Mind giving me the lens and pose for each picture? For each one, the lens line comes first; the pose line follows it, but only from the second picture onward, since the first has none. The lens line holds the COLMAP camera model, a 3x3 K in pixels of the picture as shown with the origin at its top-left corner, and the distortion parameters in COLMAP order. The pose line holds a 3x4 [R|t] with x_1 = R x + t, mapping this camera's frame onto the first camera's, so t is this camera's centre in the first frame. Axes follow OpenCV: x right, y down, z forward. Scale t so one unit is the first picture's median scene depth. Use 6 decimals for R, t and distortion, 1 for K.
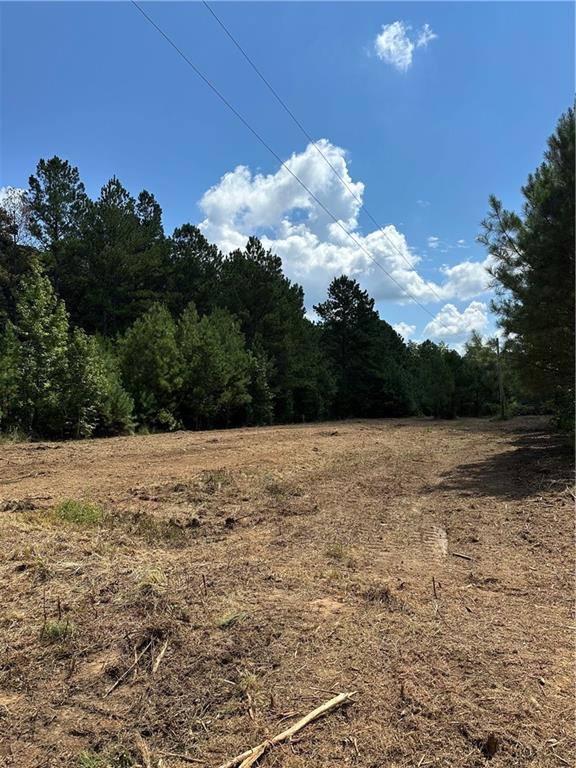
lens RADIAL K [[539.7, 0, 287.5], [0, 539.7, 392.1], [0, 0, 1]] dist [0.113409, -0.176696]
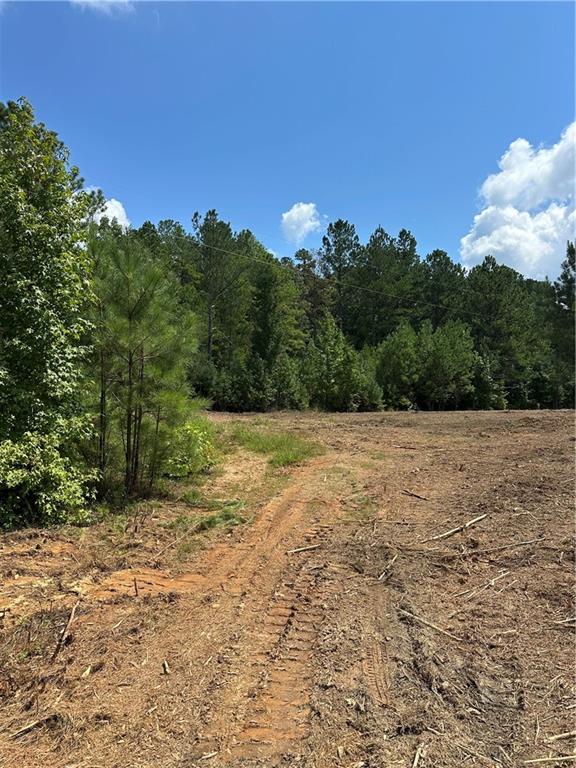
lens RADIAL K [[542.9, 0, 283.4], [0, 542.9, 388.0], [0, 0, 1]] dist [0.040721, -0.034459]
pose [[0.869912, -0.006148, -0.493168, 0.172069], [0.009156, 0.999951, 0.003685, 0.000719], [0.493121, -0.007721, 0.869926, -0.359381]]
